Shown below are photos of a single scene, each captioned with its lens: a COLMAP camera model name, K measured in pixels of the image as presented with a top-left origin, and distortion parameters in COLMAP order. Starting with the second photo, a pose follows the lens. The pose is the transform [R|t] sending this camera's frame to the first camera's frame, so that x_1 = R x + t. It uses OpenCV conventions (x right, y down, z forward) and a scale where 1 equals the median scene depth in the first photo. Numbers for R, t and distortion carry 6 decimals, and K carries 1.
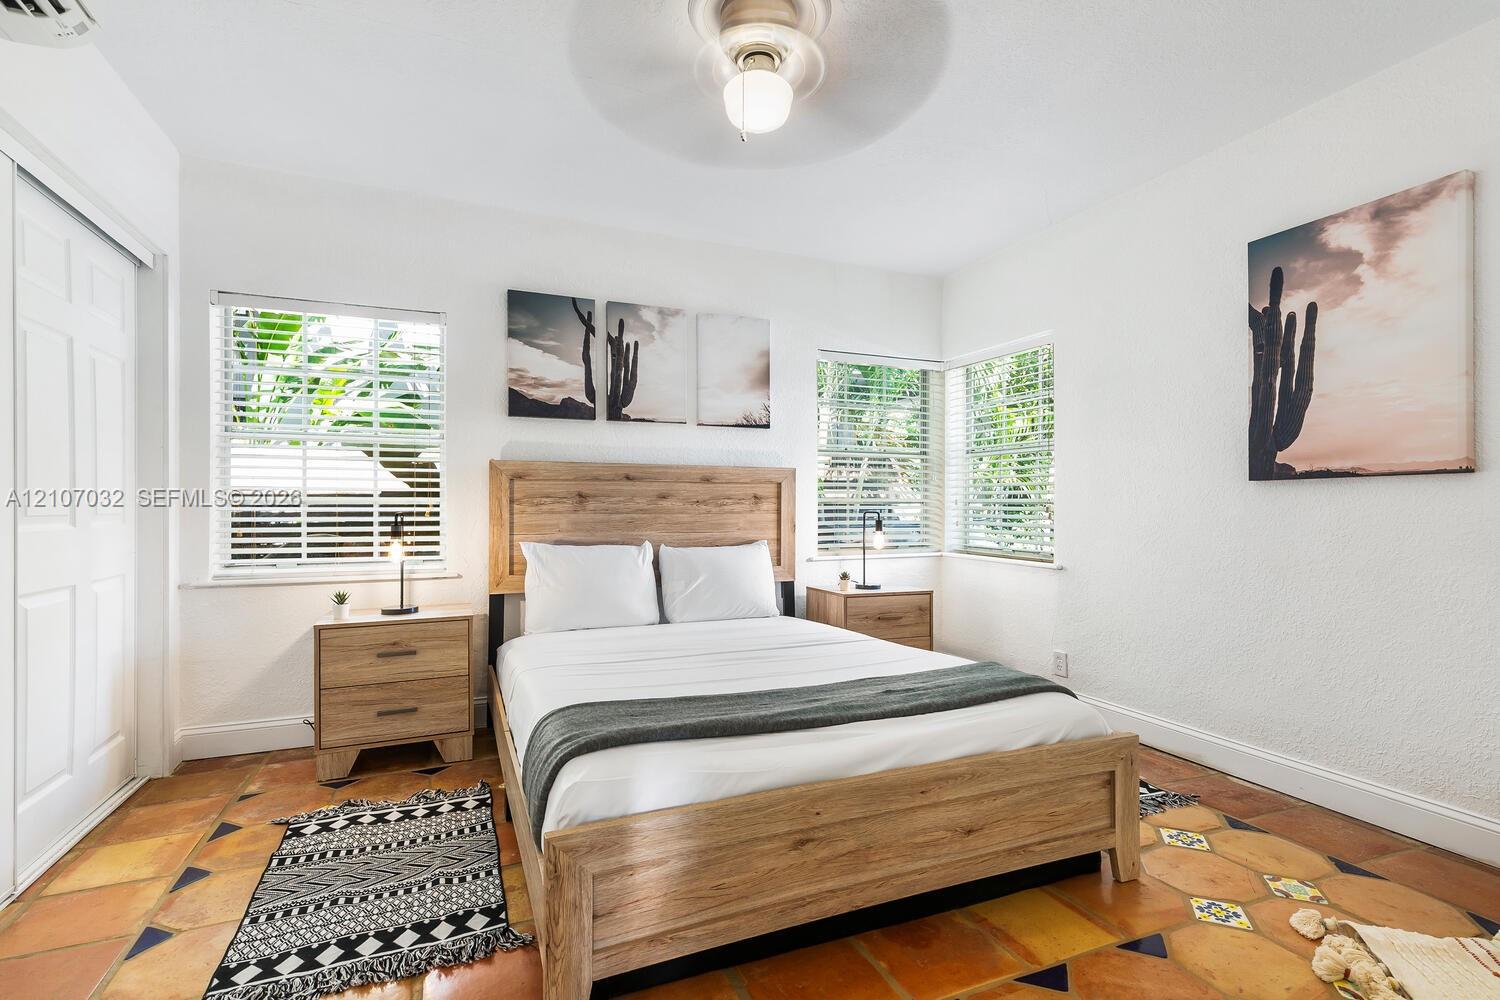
lens RADIAL K [[689.5, 0, 745.7], [0, 689.5, 503.6], [0, 0, 1]] dist [0.009238, -0.003634]
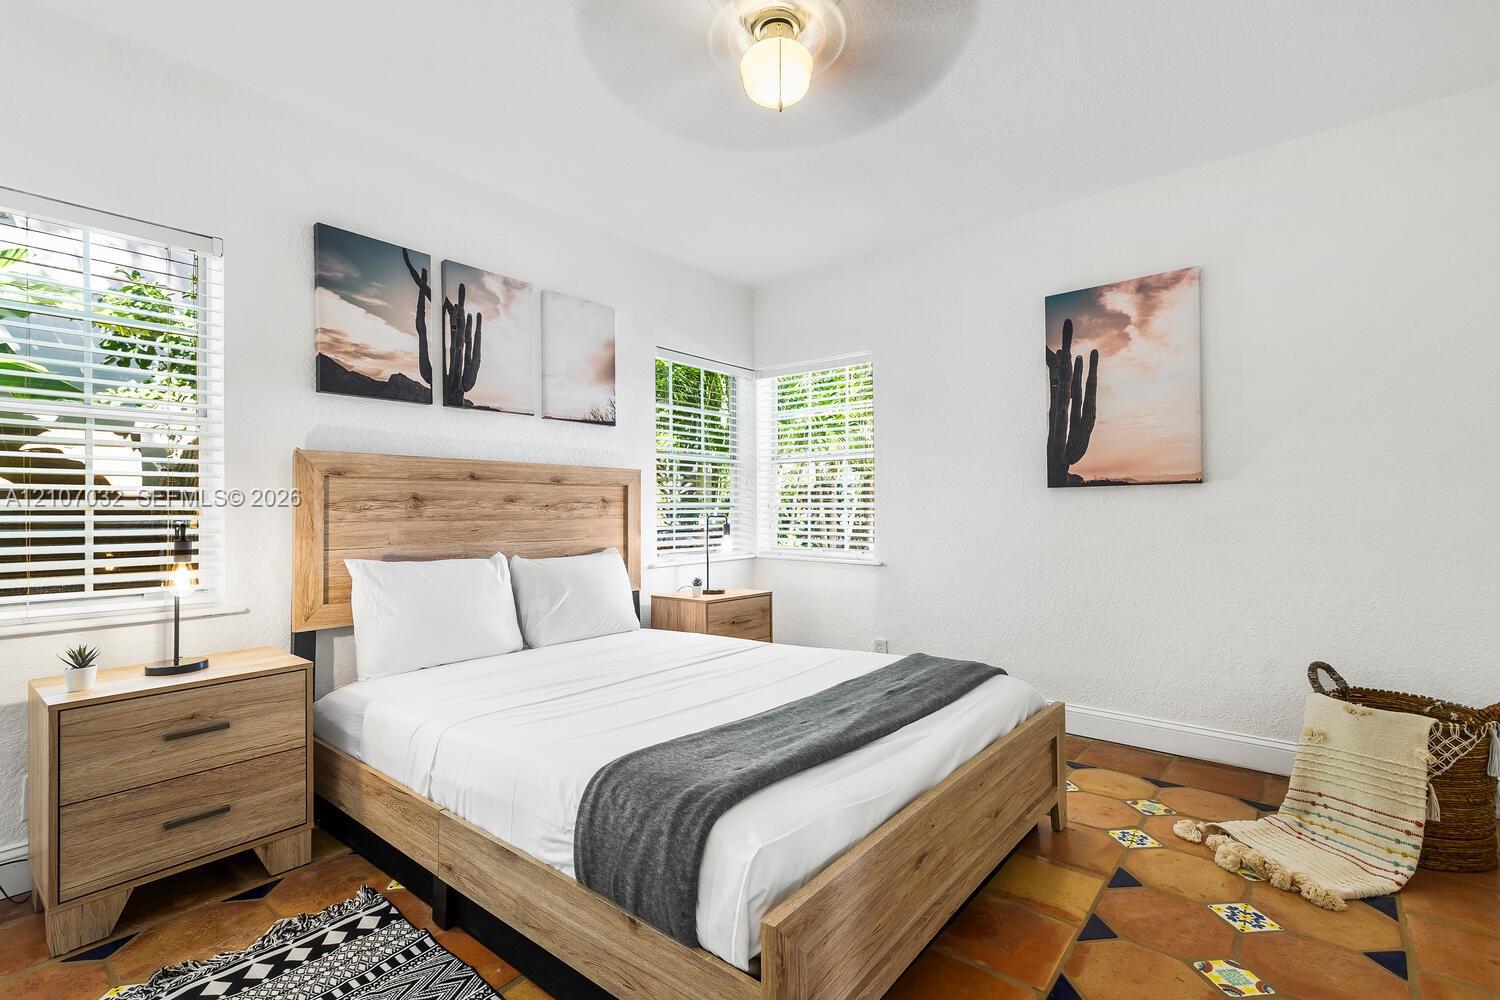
lens RADIAL K [[689.5, 0, 742.3], [0, 689.5, 502.7], [0, 0, 1]] dist [0.009238, -0.003634]
pose [[0.889241, -0.000021, 0.457438, -0.341382], [0.004198, 0.999958, -0.008115, 0.001818], [-0.457419, 0.009137, 0.889204, 0.152939]]
